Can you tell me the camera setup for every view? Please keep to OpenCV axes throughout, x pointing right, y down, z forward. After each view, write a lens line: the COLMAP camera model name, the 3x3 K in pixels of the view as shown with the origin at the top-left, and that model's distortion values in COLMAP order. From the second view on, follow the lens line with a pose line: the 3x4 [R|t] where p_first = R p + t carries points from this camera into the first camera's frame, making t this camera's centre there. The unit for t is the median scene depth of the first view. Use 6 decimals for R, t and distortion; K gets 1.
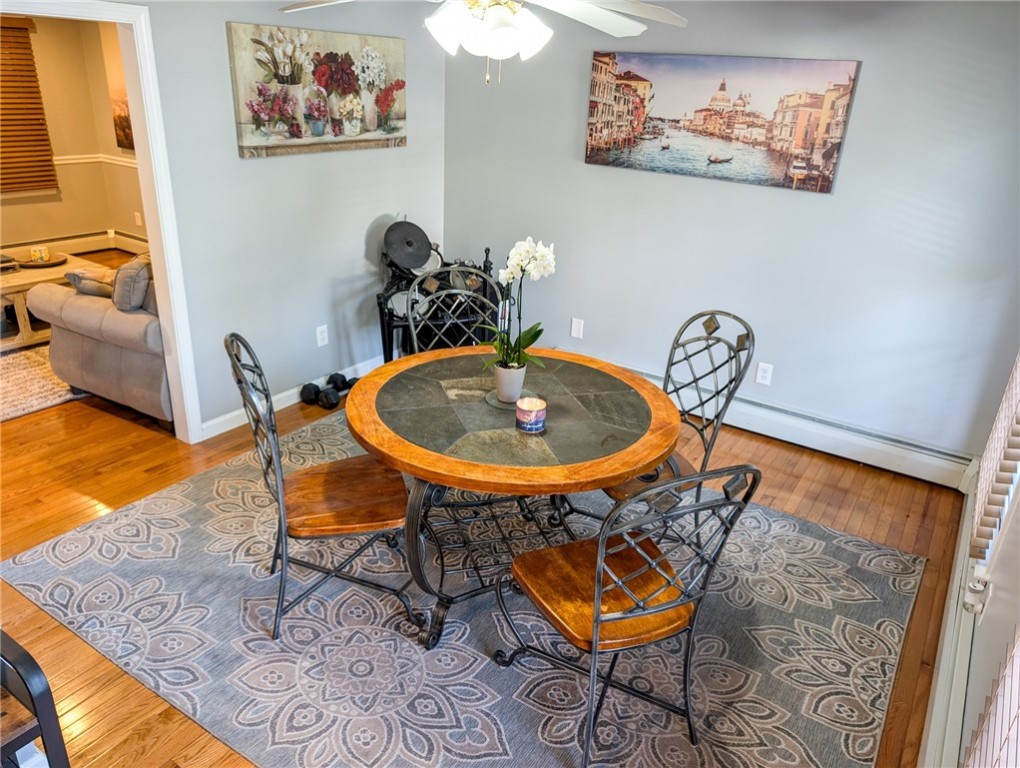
lens RADIAL K [[737.1, 0, 510.0], [0, 737.1, 384.0], [0, 0, 1]] dist [0.011345, -0.006443]
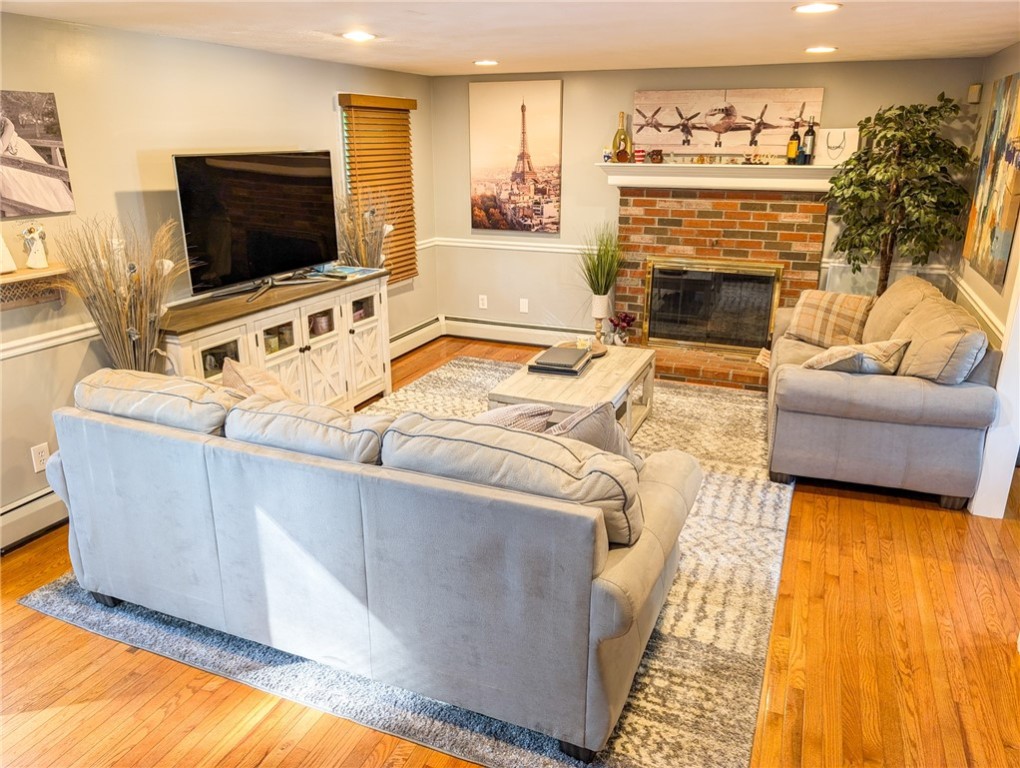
lens RADIAL K [[737.1, 0, 510.0], [0, 737.1, 384.0], [0, 0, 1]] dist [0.011345, -0.006443]
pose [[0.980662, -0.107330, 0.163655, -0.676266], [0.119069, 0.990843, -0.063667, -0.059255], [-0.155323, 0.081922, 0.984461, 0.085236]]
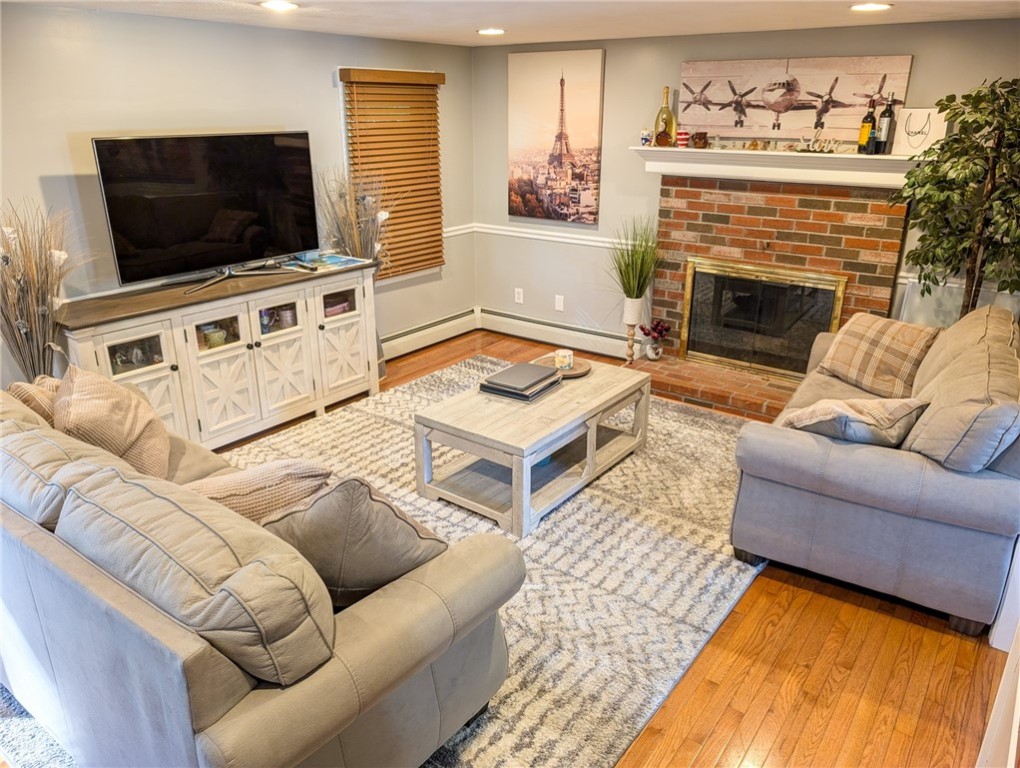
lens RADIAL K [[737.1, 0, 510.0], [0, 737.1, 384.0], [0, 0, 1]] dist [0.011345, -0.006443]
pose [[0.997780, -0.027247, -0.060775, -0.494925], [0.024758, 0.998838, -0.041343, -0.090327], [0.061830, 0.039746, 0.997295, 0.154987]]
